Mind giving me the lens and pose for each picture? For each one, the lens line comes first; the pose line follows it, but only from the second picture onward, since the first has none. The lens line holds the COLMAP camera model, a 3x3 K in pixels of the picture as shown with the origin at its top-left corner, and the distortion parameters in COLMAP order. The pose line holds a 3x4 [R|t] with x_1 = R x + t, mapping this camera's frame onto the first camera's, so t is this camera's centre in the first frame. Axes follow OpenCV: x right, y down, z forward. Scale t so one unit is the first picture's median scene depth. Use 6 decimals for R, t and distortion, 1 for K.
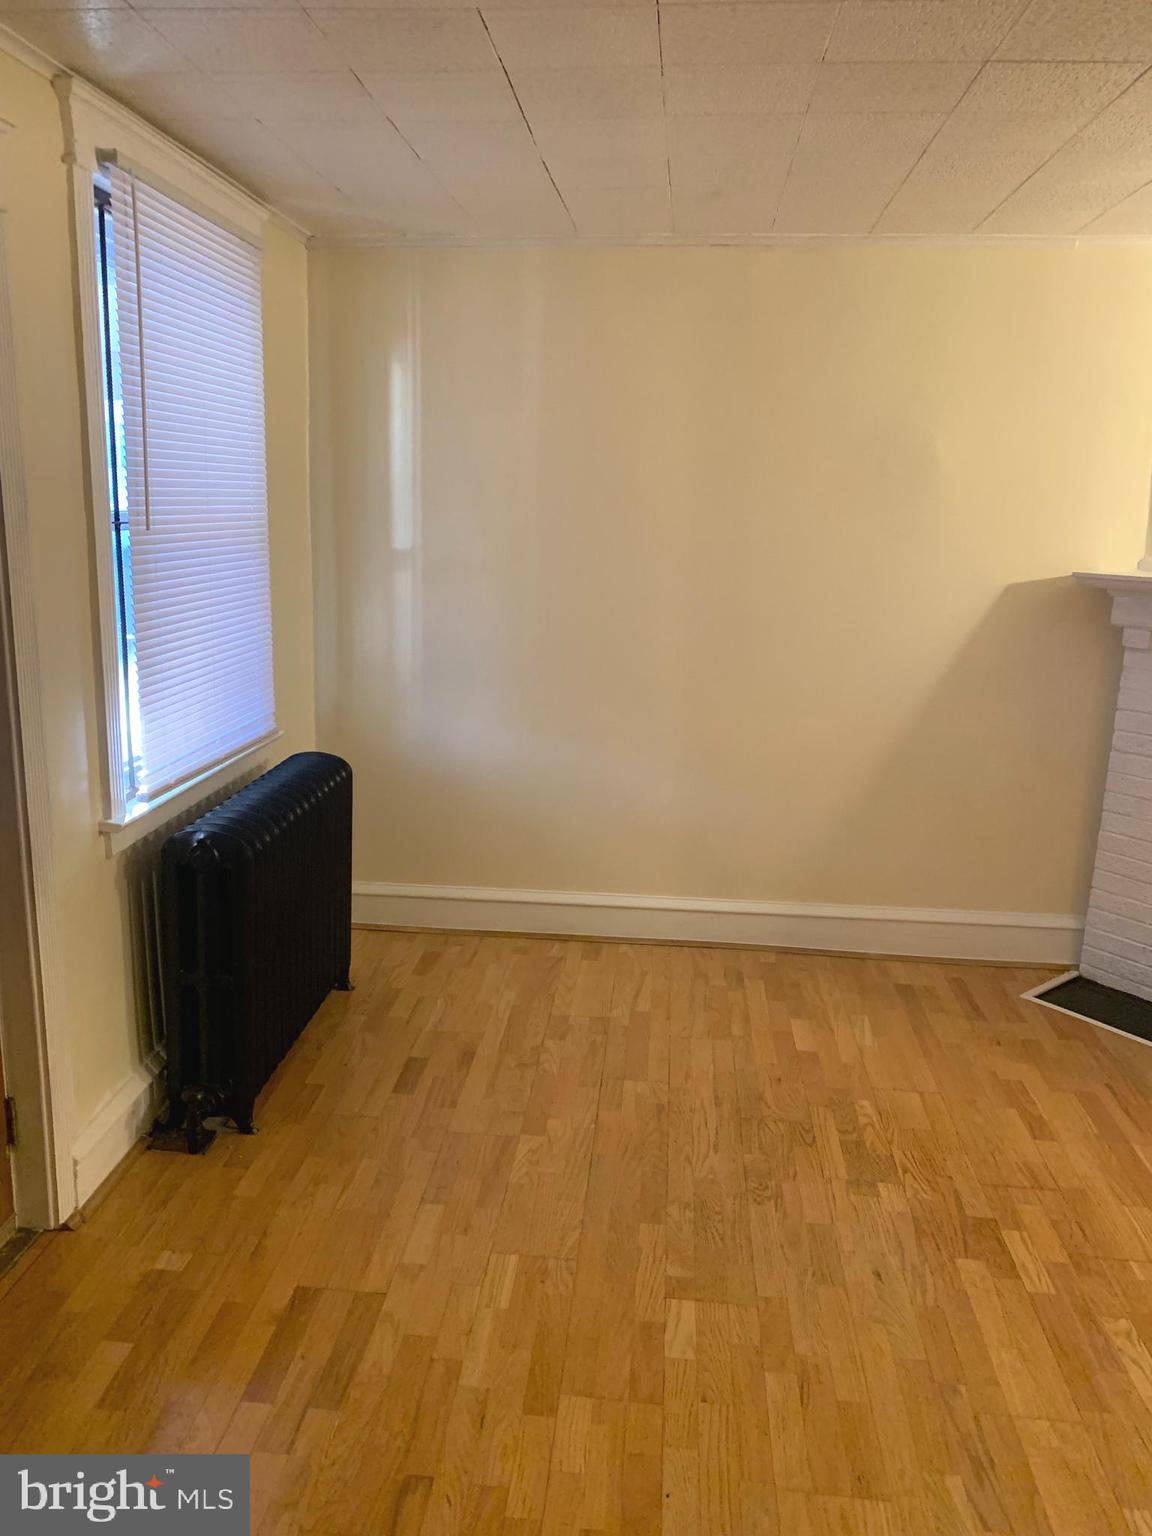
lens RADIAL K [[1180.2, 0, 569.8], [0, 1180.2, 763.6], [0, 0, 1]] dist [0.078653, -0.126795]
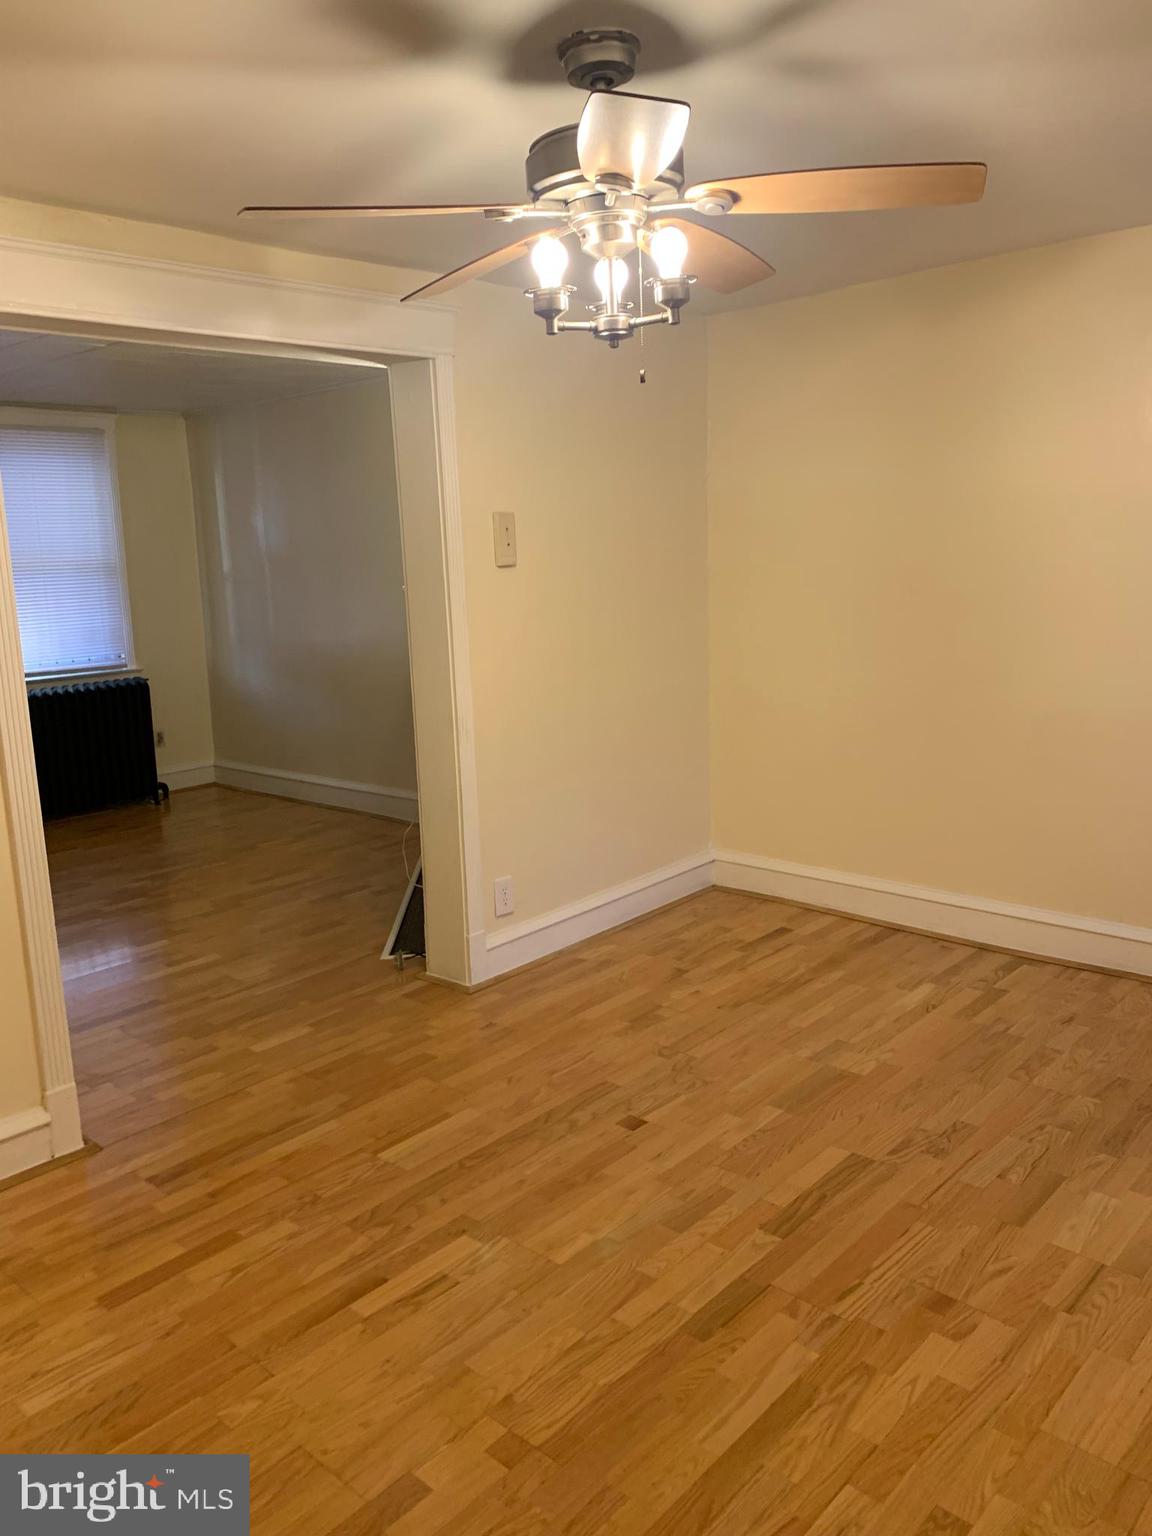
lens RADIAL K [[1180.2, 0, 569.8], [0, 1180.2, 763.6], [0, 0, 1]] dist [0.078653, -0.126795]
pose [[0.790444, 0.060248, -0.609564, 1.858838], [-0.084258, 0.996386, -0.010780, 0.112625], [0.606711, 0.059881, 0.792664, -0.144704]]
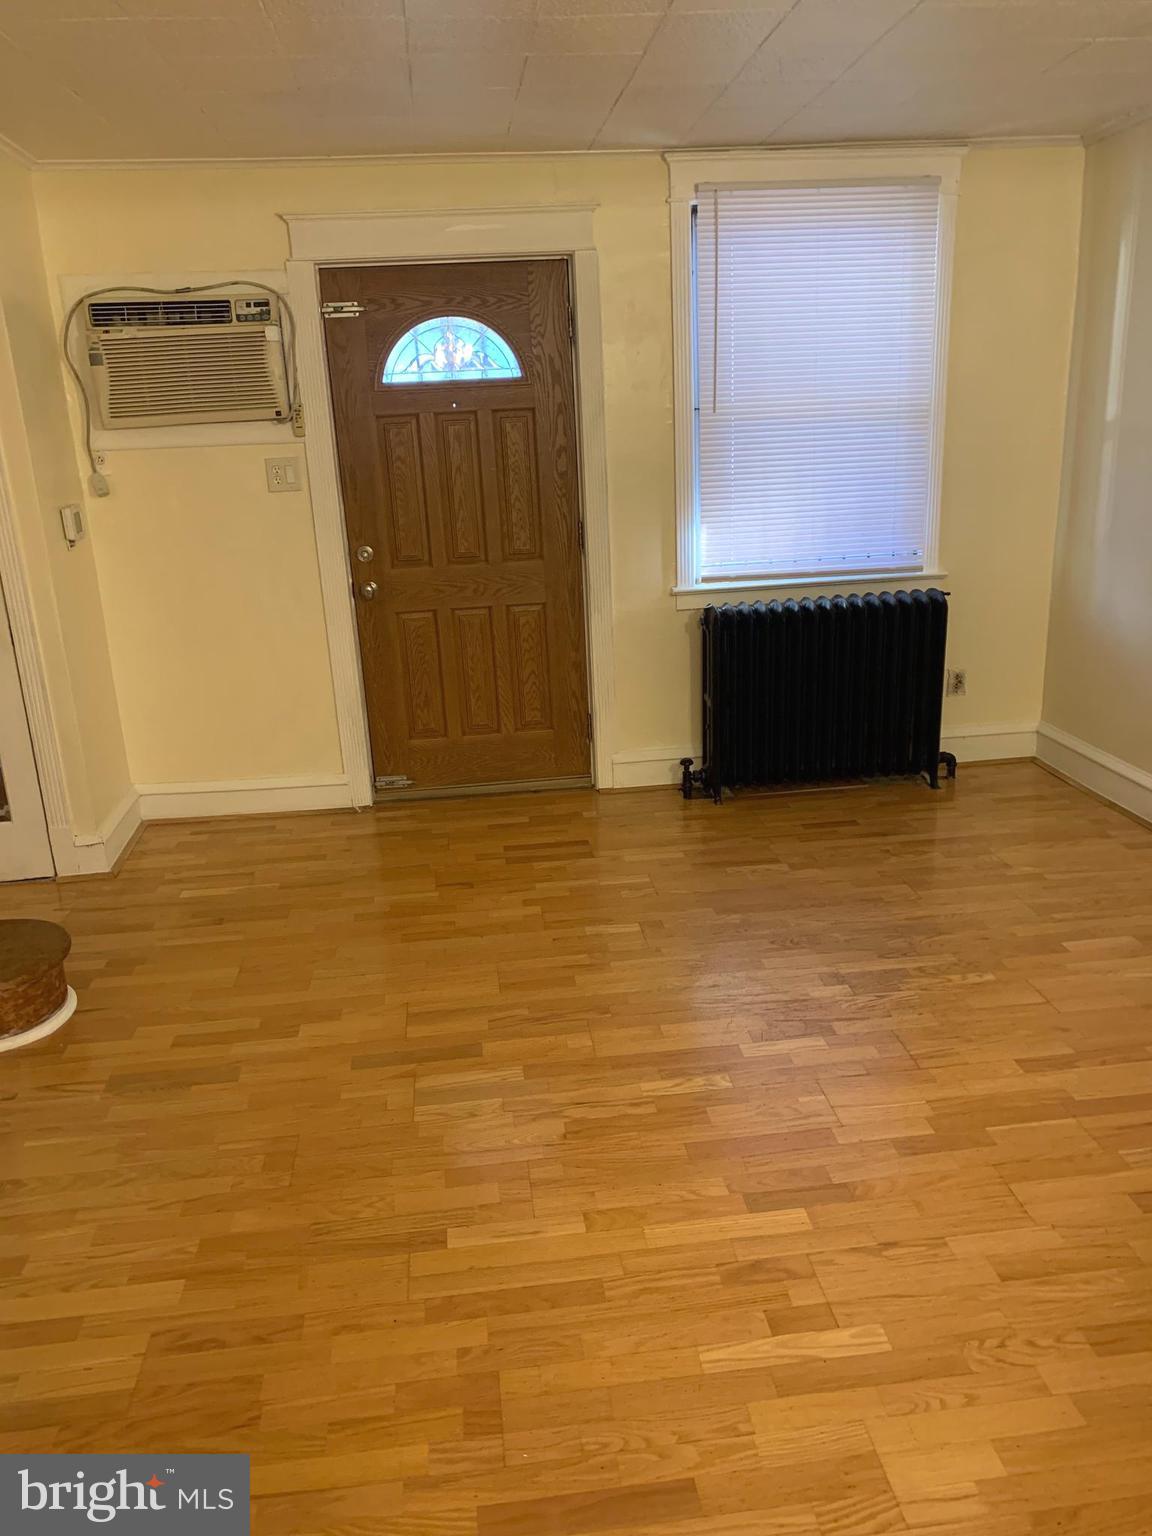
lens RADIAL K [[1180.2, 0, 569.8], [0, 1180.2, 763.6], [0, 0, 1]] dist [0.078653, -0.126795]
pose [[0.198153, 0.248493, -0.948149, 1.128003], [-0.176470, 0.960568, 0.214867, -0.041151], [0.964154, 0.124743, 0.234191, 0.423380]]
